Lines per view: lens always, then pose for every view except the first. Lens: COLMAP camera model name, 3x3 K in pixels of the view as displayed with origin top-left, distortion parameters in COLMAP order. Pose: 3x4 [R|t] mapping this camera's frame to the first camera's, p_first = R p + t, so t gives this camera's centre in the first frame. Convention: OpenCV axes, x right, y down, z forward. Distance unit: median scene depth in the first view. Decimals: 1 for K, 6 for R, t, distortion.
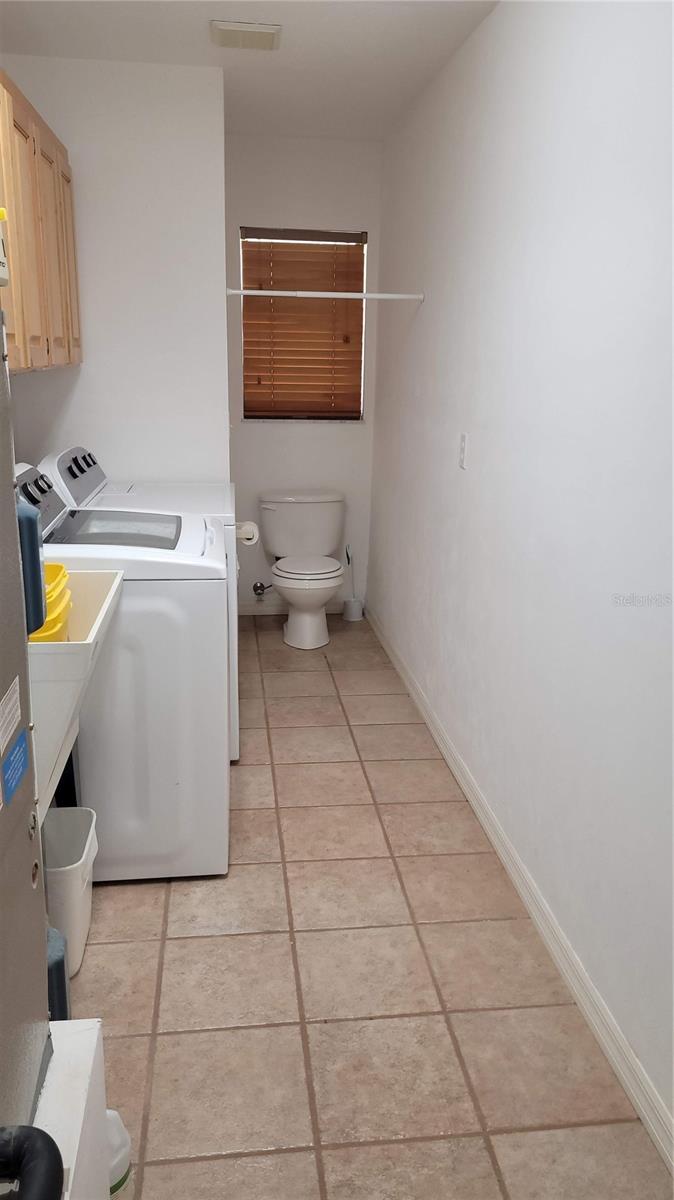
lens RADIAL K [[903.0, 0, 340.4], [0, 903.0, 591.9], [0, 0, 1]] dist [0.064234, -0.048163]
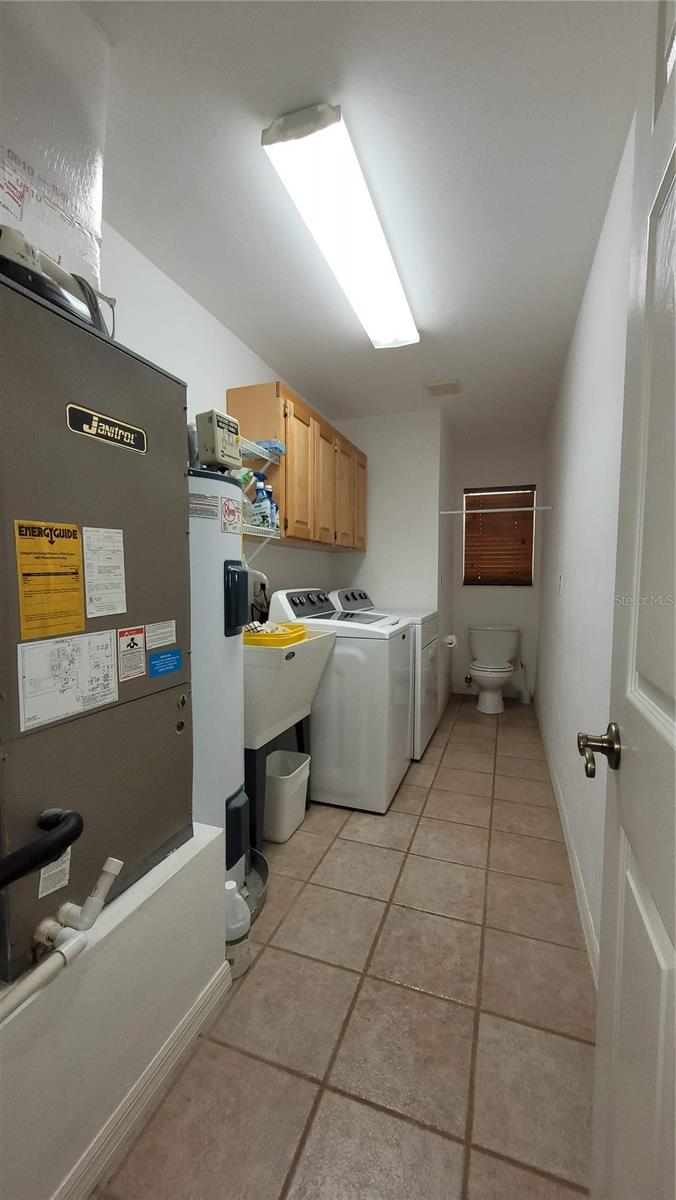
lens RADIAL K [[469.6, 0, 336.3], [0, 469.6, 605.0], [0, 0, 1]] dist [0.001553, -0.000625]
pose [[0.890263, 0.013894, -0.455236, 0.213389], [-0.104870, 0.978930, -0.175207, 0.095031], [0.443210, 0.203721, 0.872962, 0.105184]]
